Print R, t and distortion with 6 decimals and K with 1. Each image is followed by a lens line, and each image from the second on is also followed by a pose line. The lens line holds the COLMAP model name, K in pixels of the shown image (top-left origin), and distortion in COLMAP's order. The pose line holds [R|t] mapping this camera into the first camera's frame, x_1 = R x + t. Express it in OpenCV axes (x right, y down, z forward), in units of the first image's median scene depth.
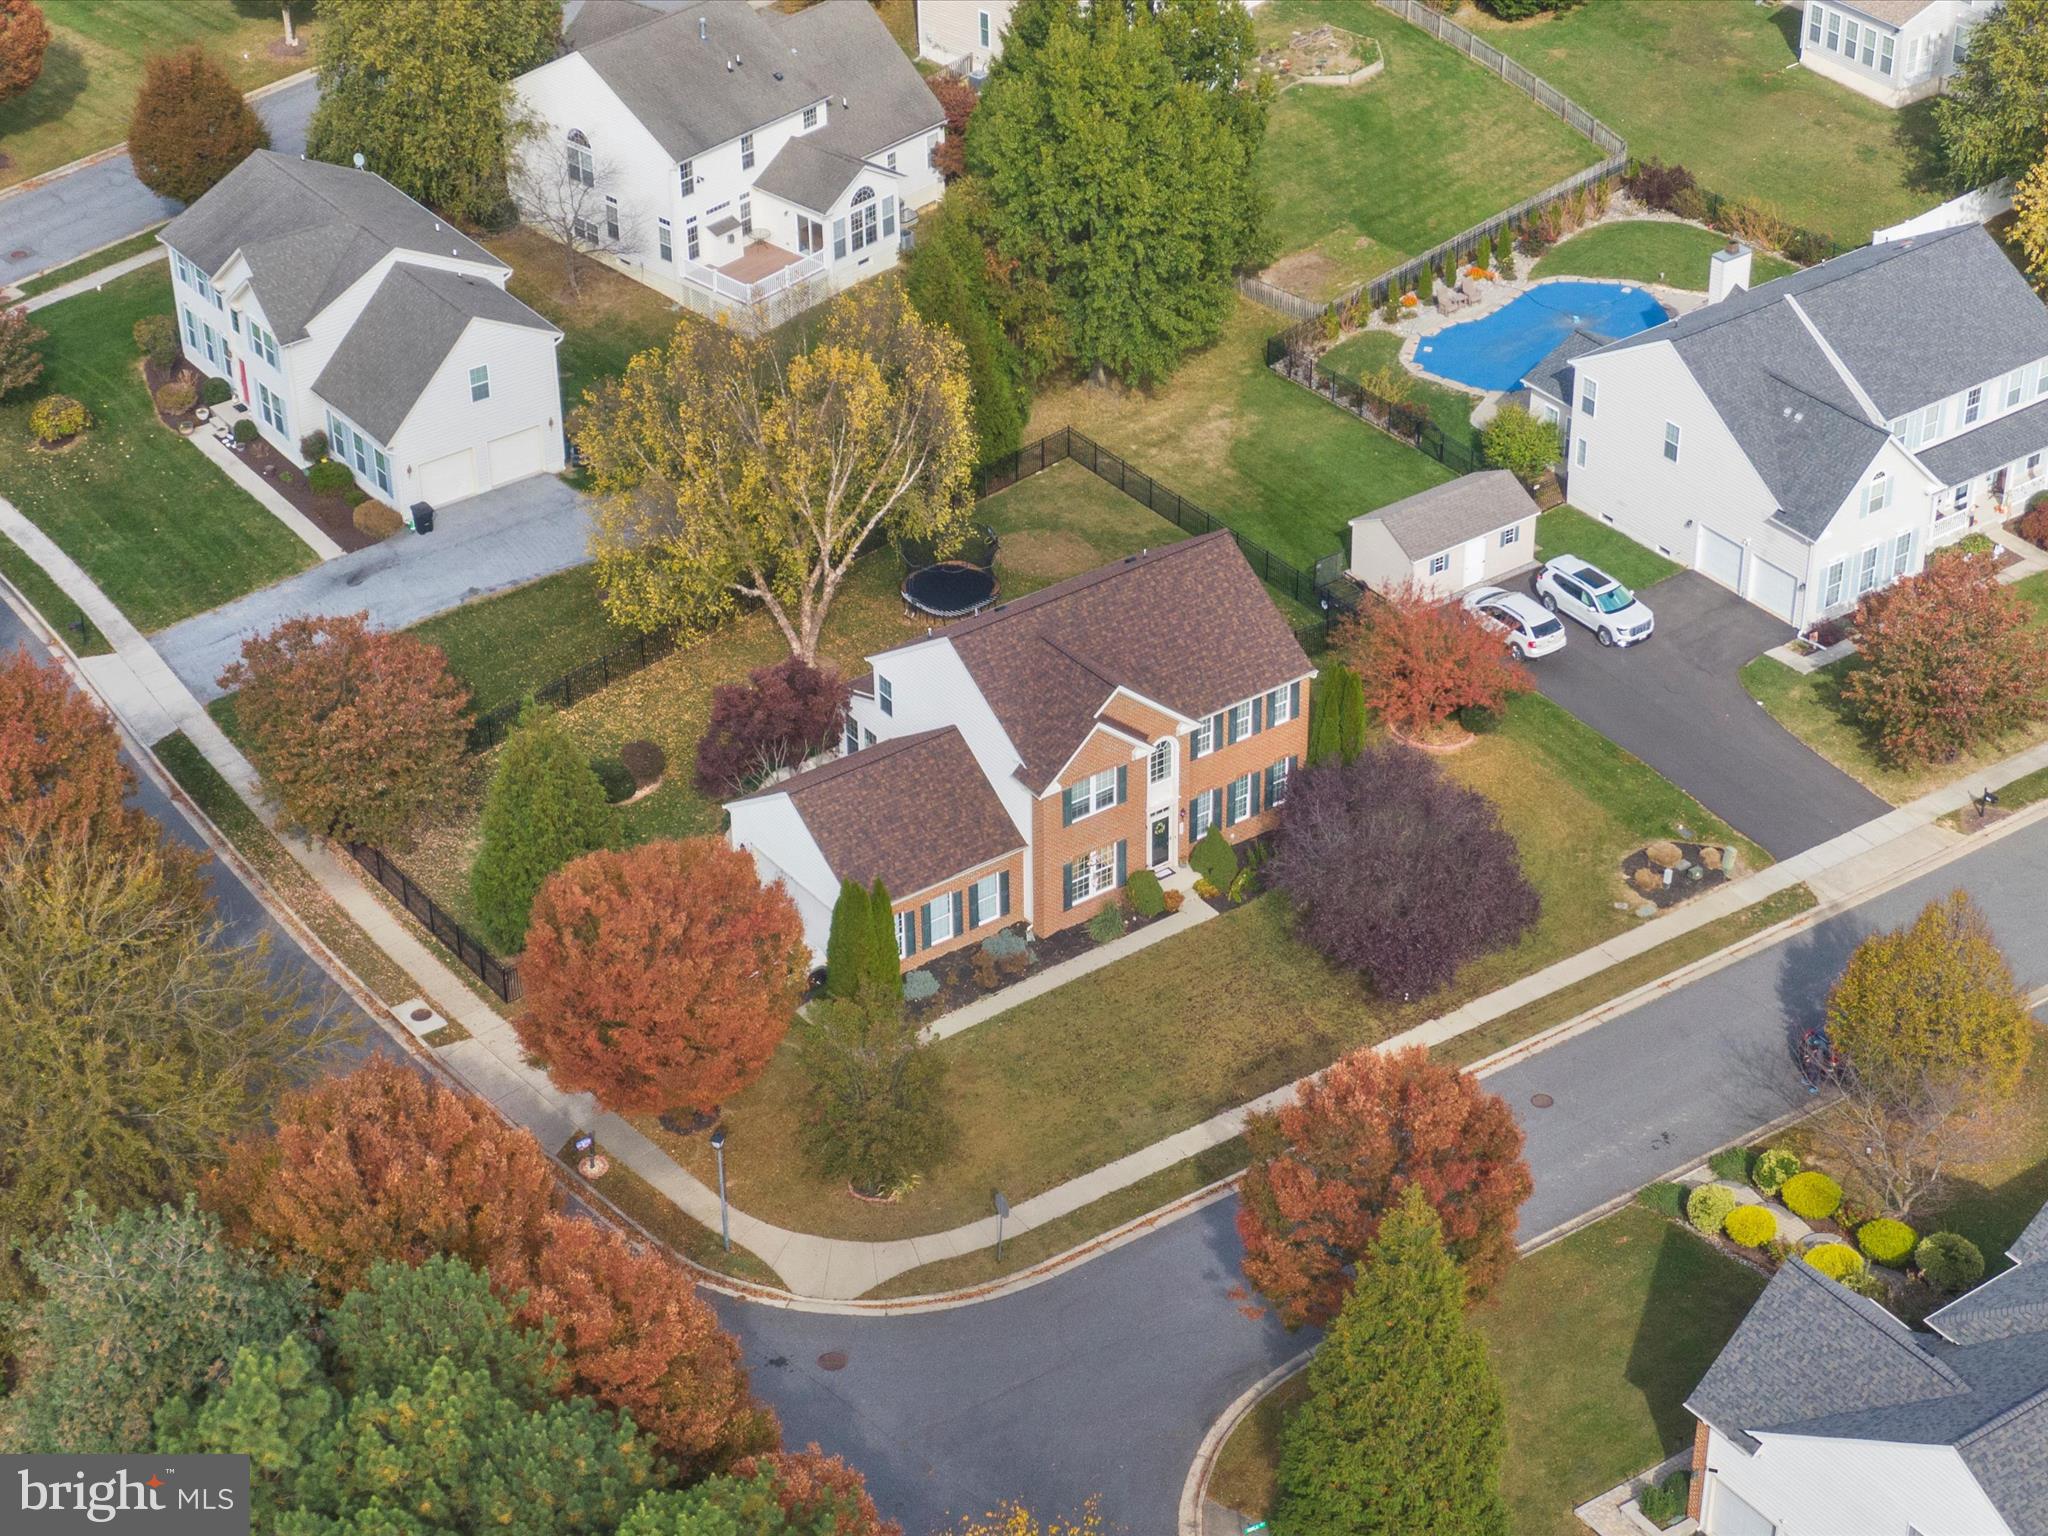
lens RADIAL K [[3830.2, 0, 1019.9], [0, 3830.2, 768.3], [0, 0, 1]] dist [-0.015328, 0.000000]
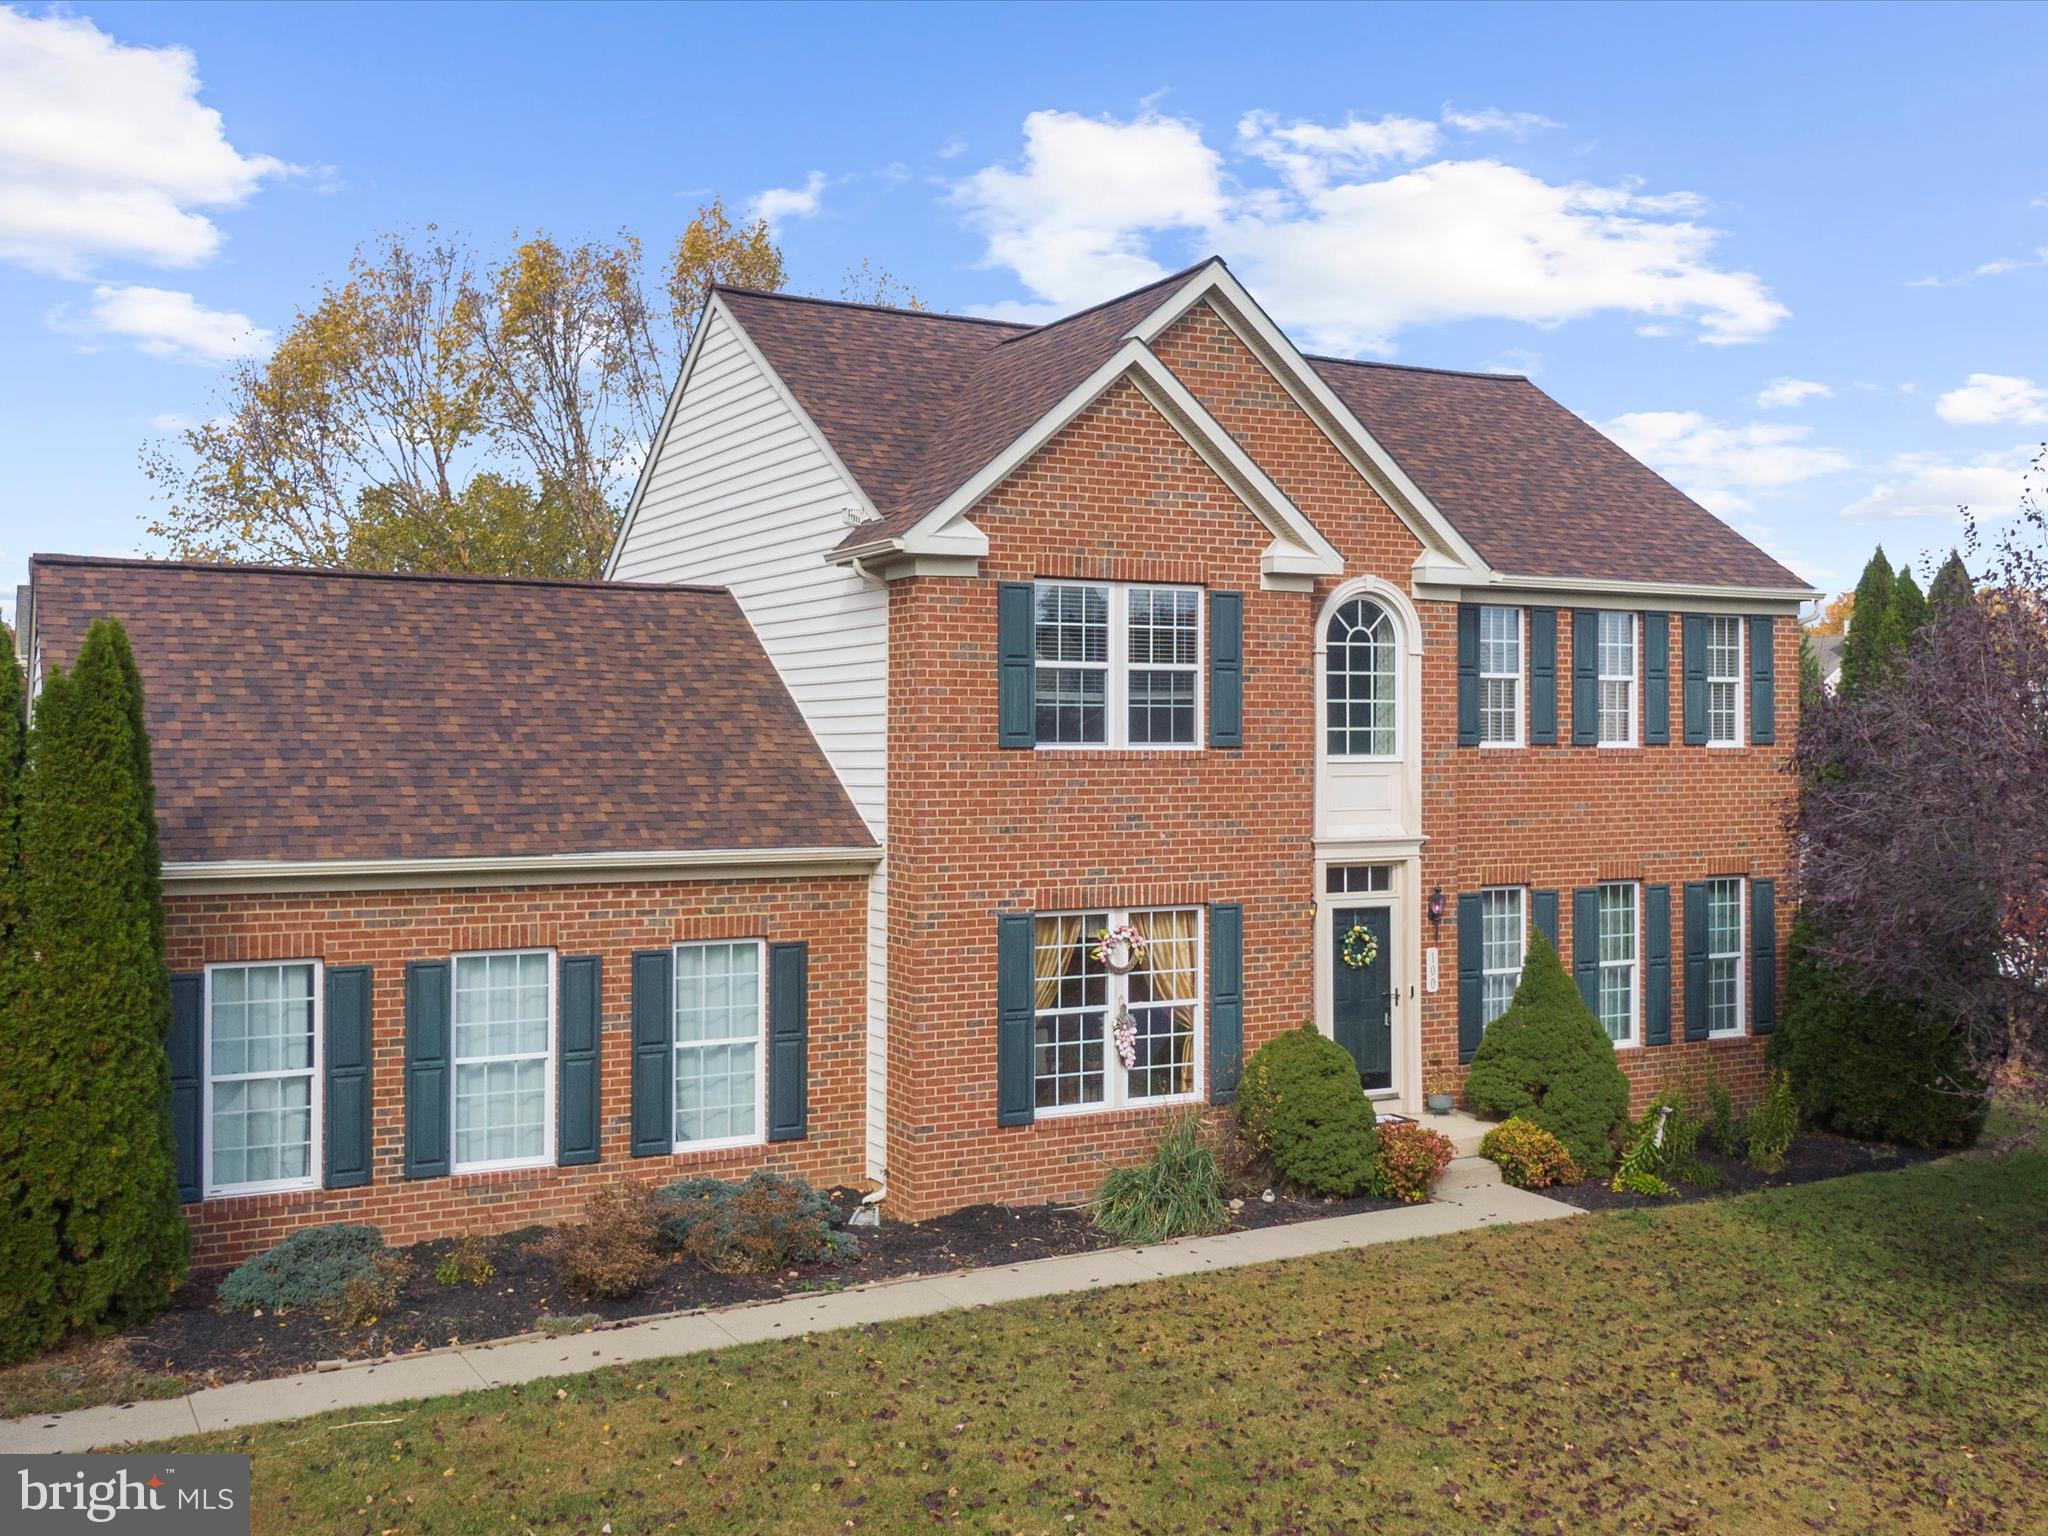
lens RADIAL K [[2173.5, 0, 1035.9], [0, 2173.5, 759.4], [0, 0, 1]] dist [0.038072, 0.000000]
pose [[0.994605, 0.015042, -0.102642, 0.028761], [-0.068831, 0.835950, -0.544472, 0.096657], [0.077613, 0.548599, 0.832475, 0.849156]]
